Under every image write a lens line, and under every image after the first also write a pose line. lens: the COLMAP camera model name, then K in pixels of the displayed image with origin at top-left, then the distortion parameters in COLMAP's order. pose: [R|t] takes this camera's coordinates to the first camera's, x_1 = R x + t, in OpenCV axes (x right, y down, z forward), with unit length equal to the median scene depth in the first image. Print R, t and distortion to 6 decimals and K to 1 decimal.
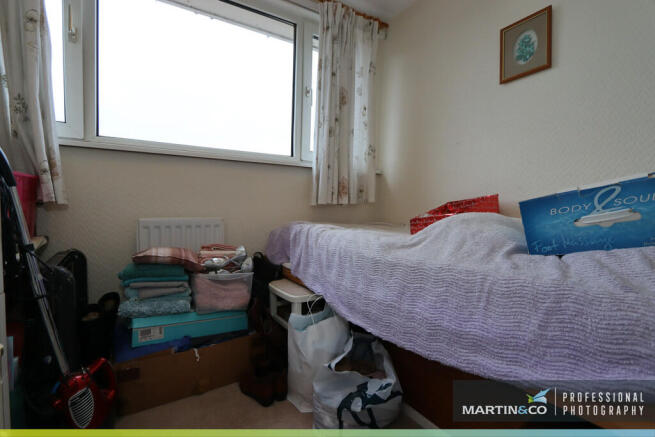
lens RADIAL K [[301.5, 0, 327.1], [0, 301.5, 221.9], [0, 0, 1]] dist [-0.016842, 0.001300]
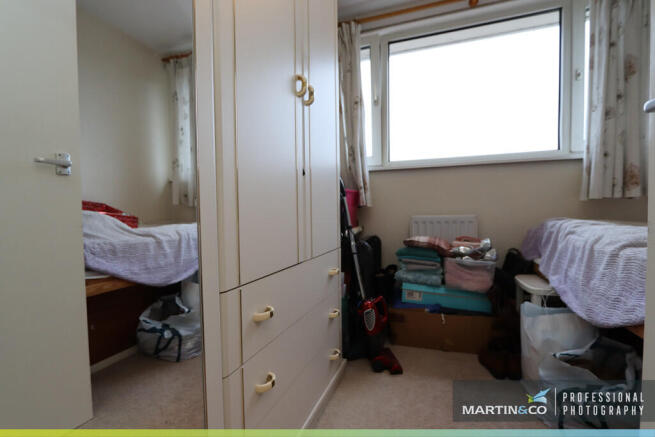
lens RADIAL K [[301.5, 0, 327.1], [0, 301.5, 221.9], [0, 0, 1]] dist [-0.016842, 0.001300]
pose [[0.611767, 0.000571, -0.791038, 0.266447], [-0.015973, 0.999805, -0.011631, 0.042712], [0.790876, 0.019751, 0.611657, -0.189507]]
